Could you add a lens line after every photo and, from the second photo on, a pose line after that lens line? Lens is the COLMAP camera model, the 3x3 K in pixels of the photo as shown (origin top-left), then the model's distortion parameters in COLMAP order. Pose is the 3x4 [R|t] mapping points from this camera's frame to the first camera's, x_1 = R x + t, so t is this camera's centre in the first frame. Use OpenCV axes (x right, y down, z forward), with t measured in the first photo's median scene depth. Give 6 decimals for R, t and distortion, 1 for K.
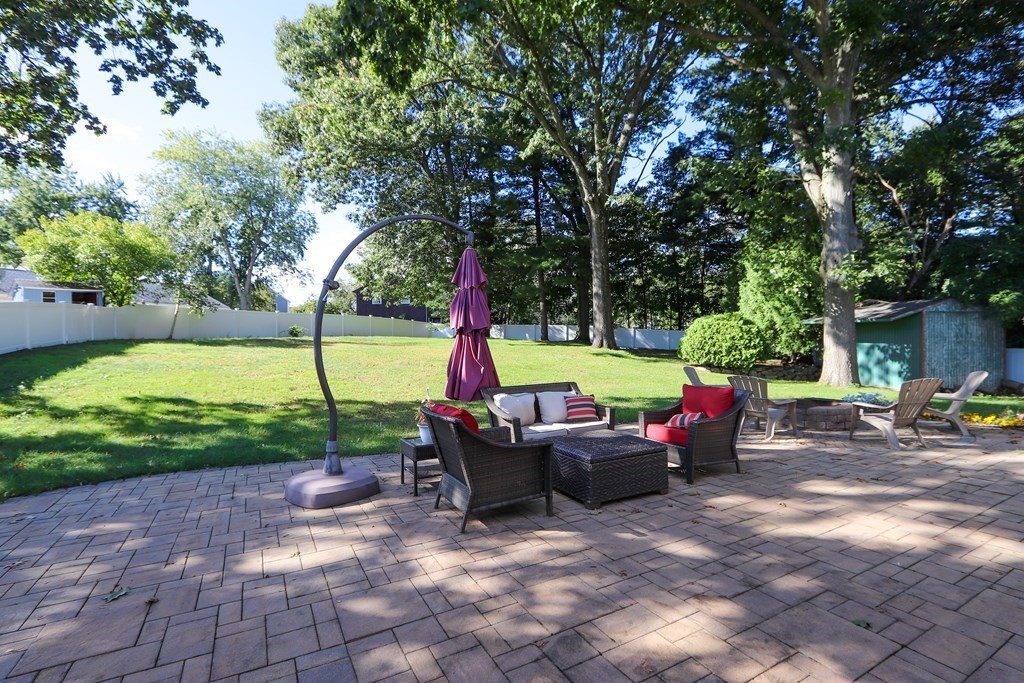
lens RADIAL K [[465.4, 0, 511.5], [0, 465.4, 342.0], [0, 0, 1]] dist [-0.003391, -0.000422]
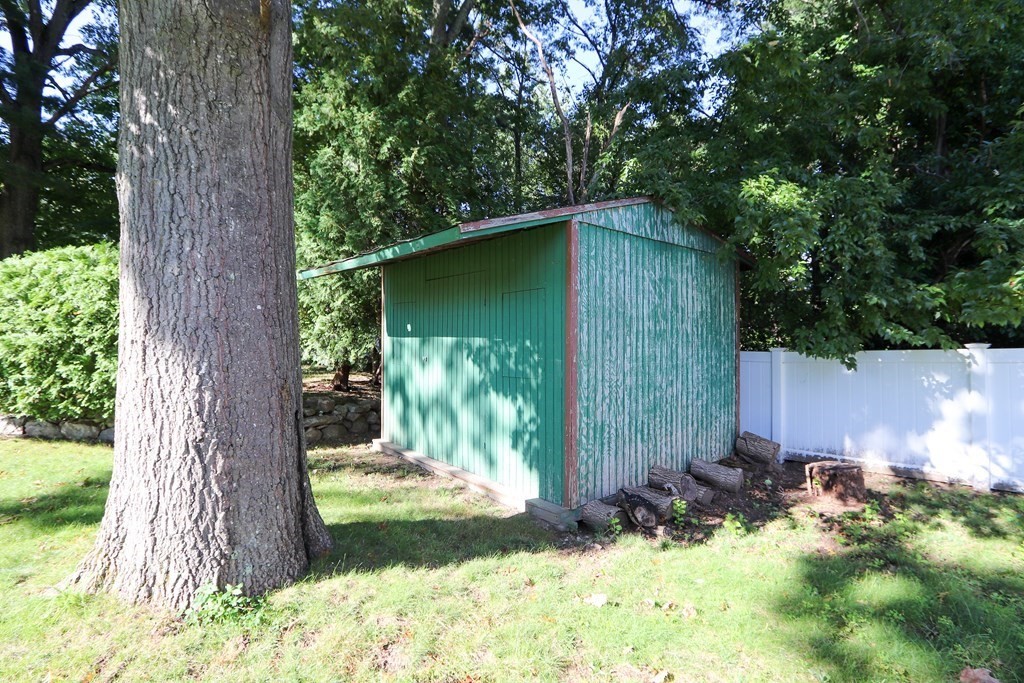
lens RADIAL K [[490.8, 0, 511.9], [0, 490.8, 338.8], [0, 0, 1]] dist [-0.013880, 0.000558]
pose [[0.840485, 0.006562, 0.541795, 0.652095], [-0.005317, 0.999978, -0.003863, 0.005528], [-0.541809, 0.000366, 0.840502, 0.722735]]
